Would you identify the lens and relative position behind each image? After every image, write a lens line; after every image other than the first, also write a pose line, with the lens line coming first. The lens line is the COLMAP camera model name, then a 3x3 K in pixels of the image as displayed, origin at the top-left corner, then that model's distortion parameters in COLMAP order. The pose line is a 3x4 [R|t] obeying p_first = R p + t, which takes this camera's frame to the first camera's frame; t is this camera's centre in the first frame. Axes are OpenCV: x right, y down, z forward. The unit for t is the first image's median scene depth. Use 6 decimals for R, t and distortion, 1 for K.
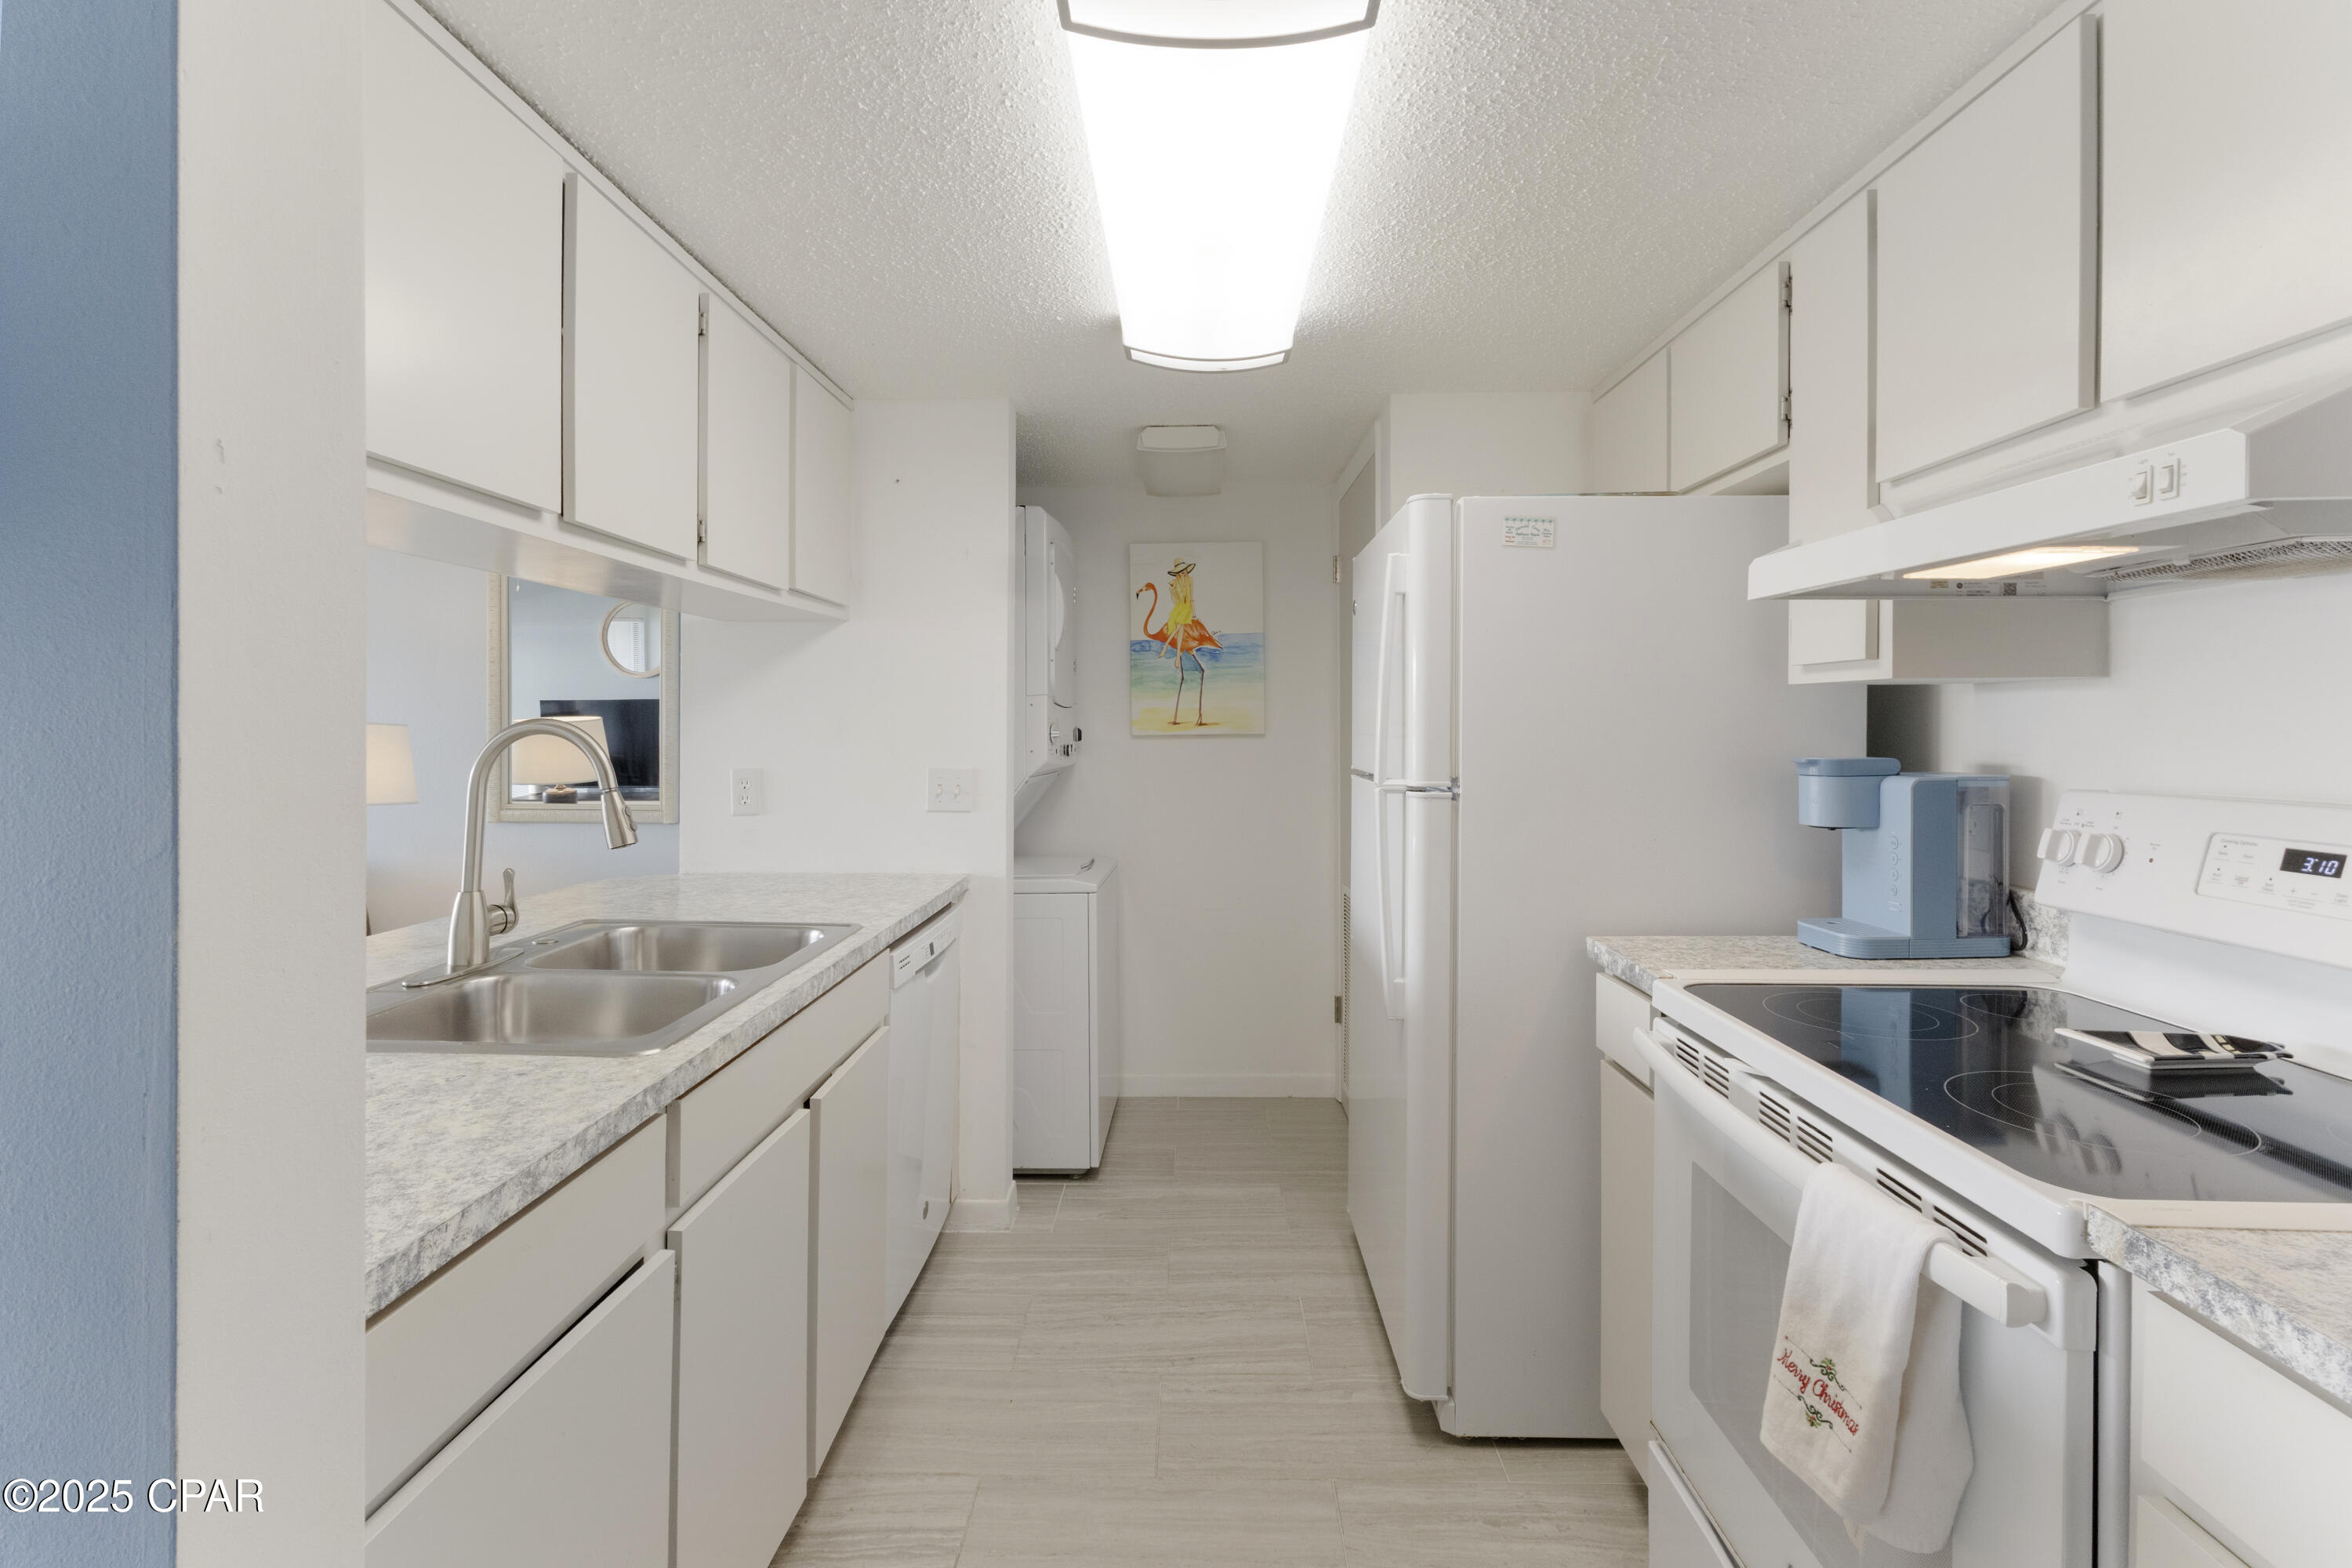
lens RADIAL K [[1087.1, 0, 1173.1], [0, 1087.1, 738.1], [0, 0, 1]] dist [0.002294, -0.000707]
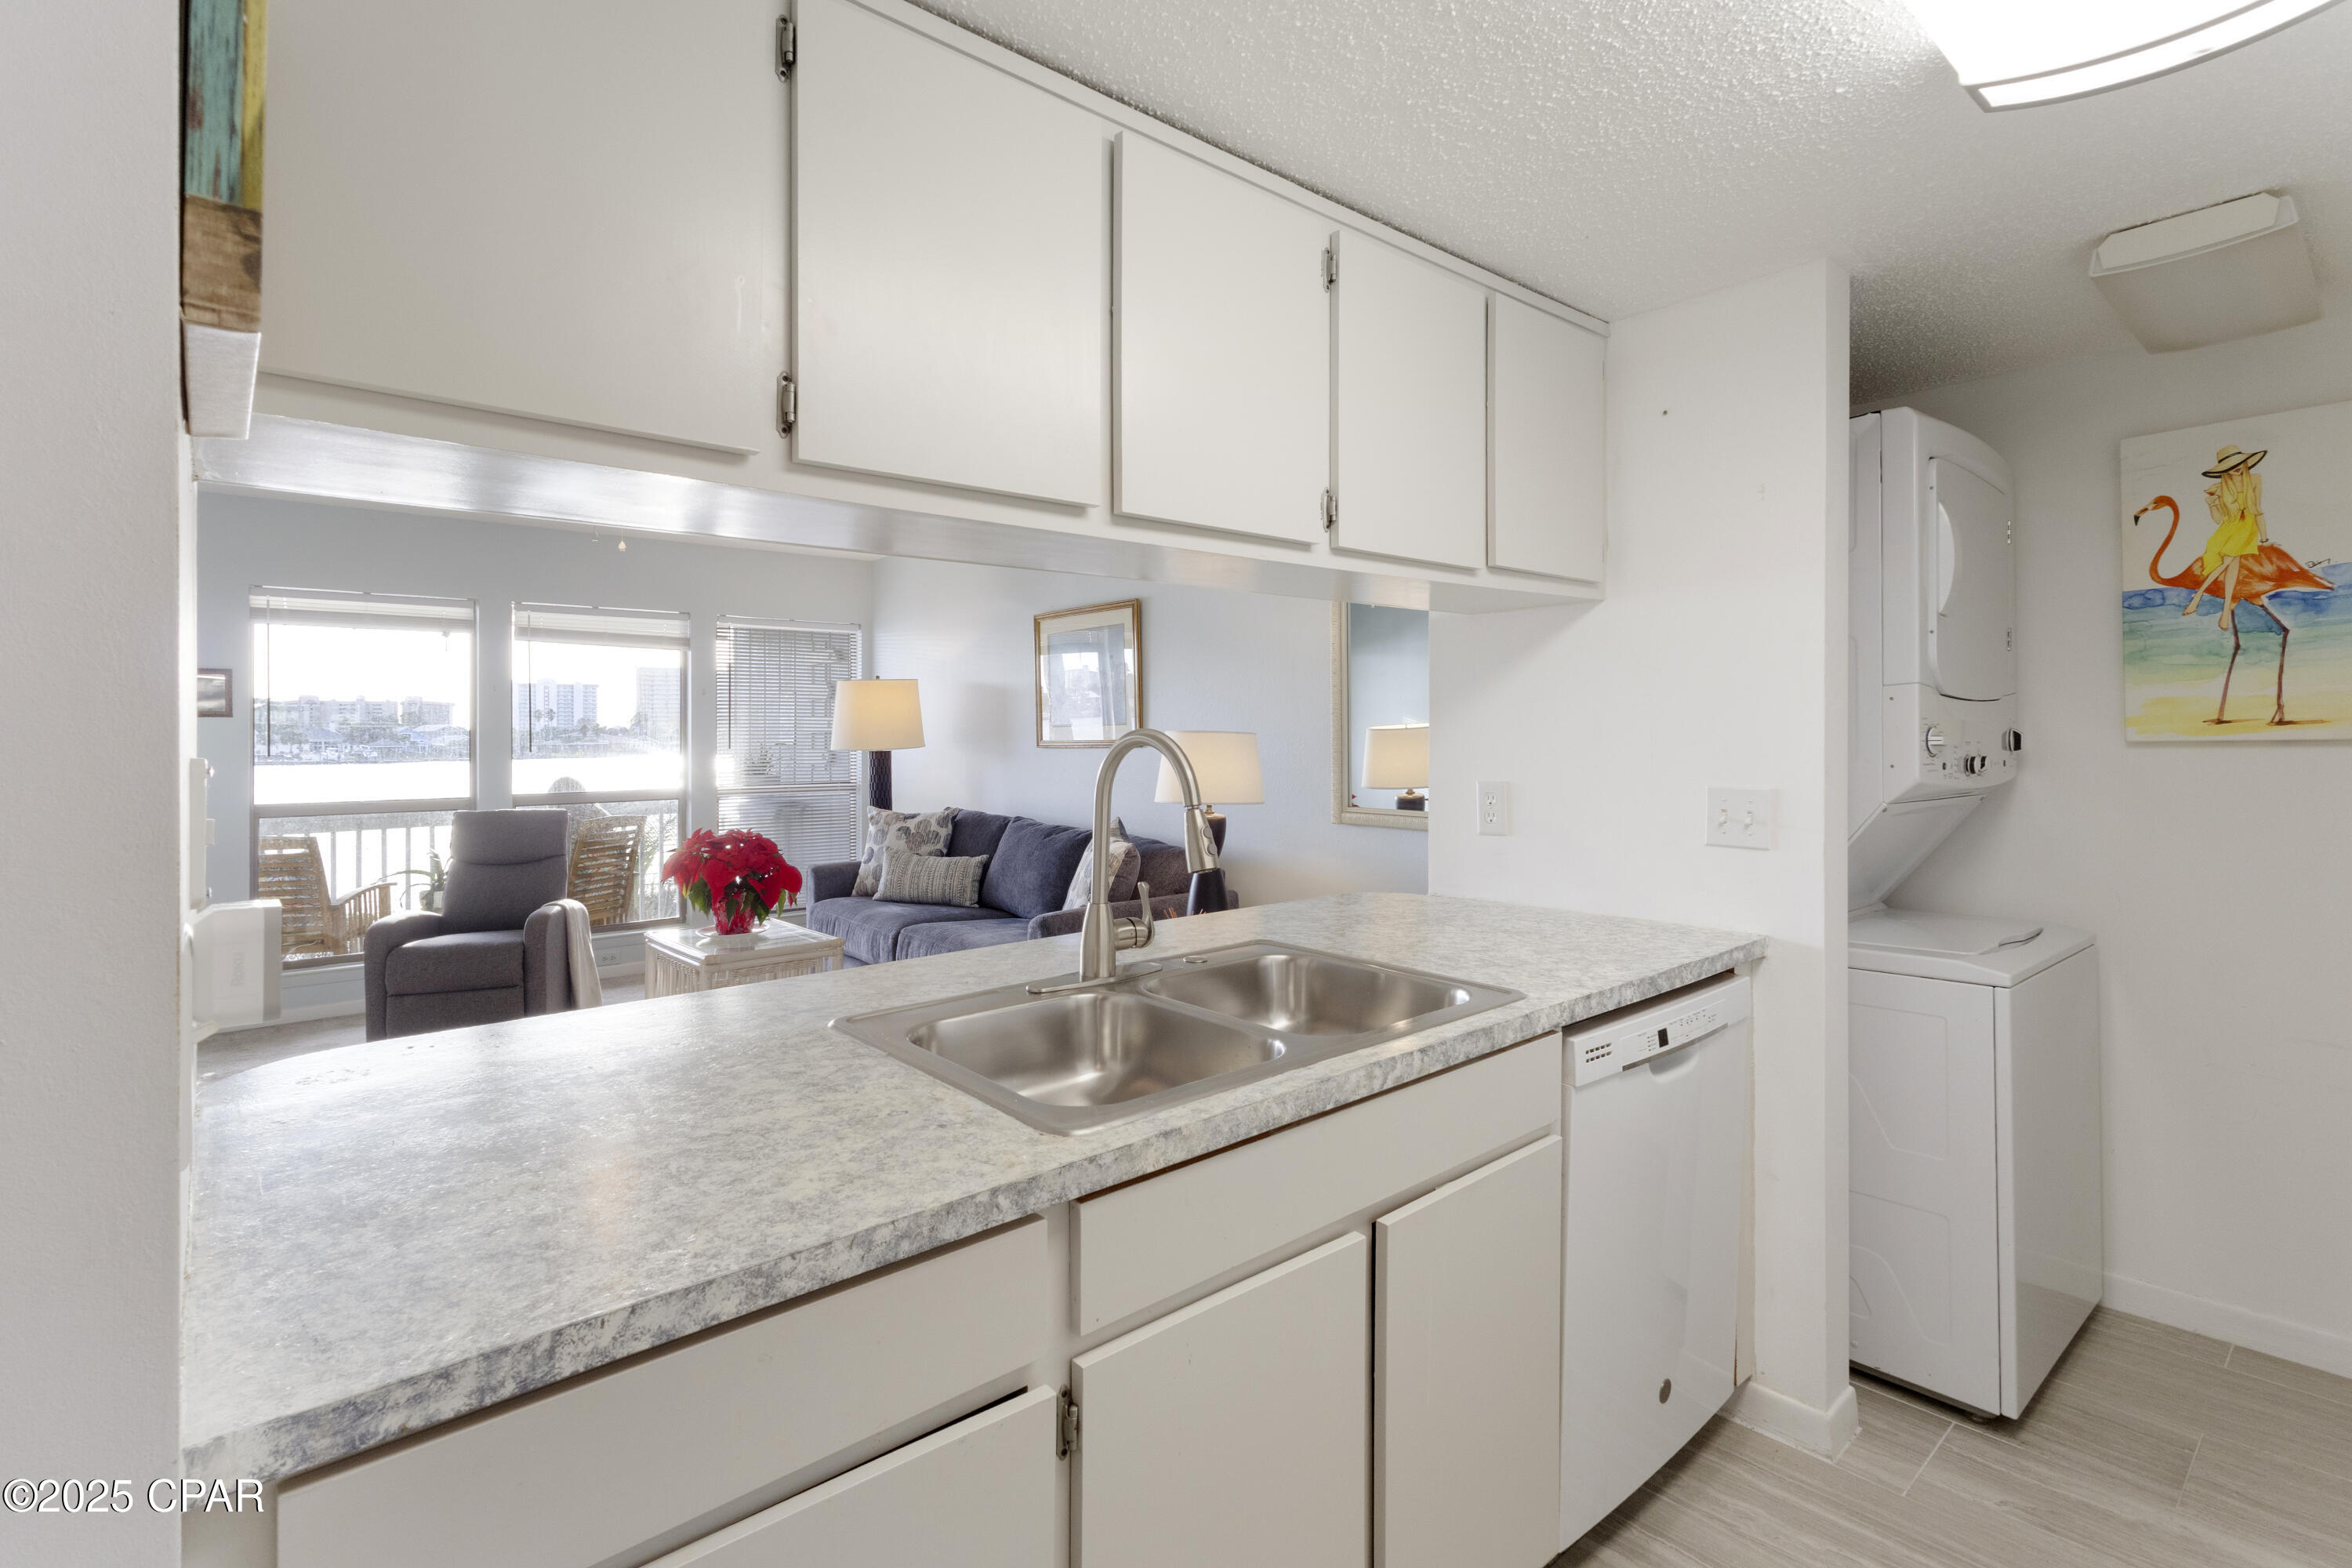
lens RADIAL K [[1087.1, 0, 1173.1], [0, 1087.1, 738.1], [0, 0, 1]] dist [0.002294, -0.000707]
pose [[0.670579, -0.003683, -0.741829, 0.098281], [0.000841, 0.999991, -0.004204, -0.003834], [0.741837, 0.002195, 0.670576, 0.266322]]
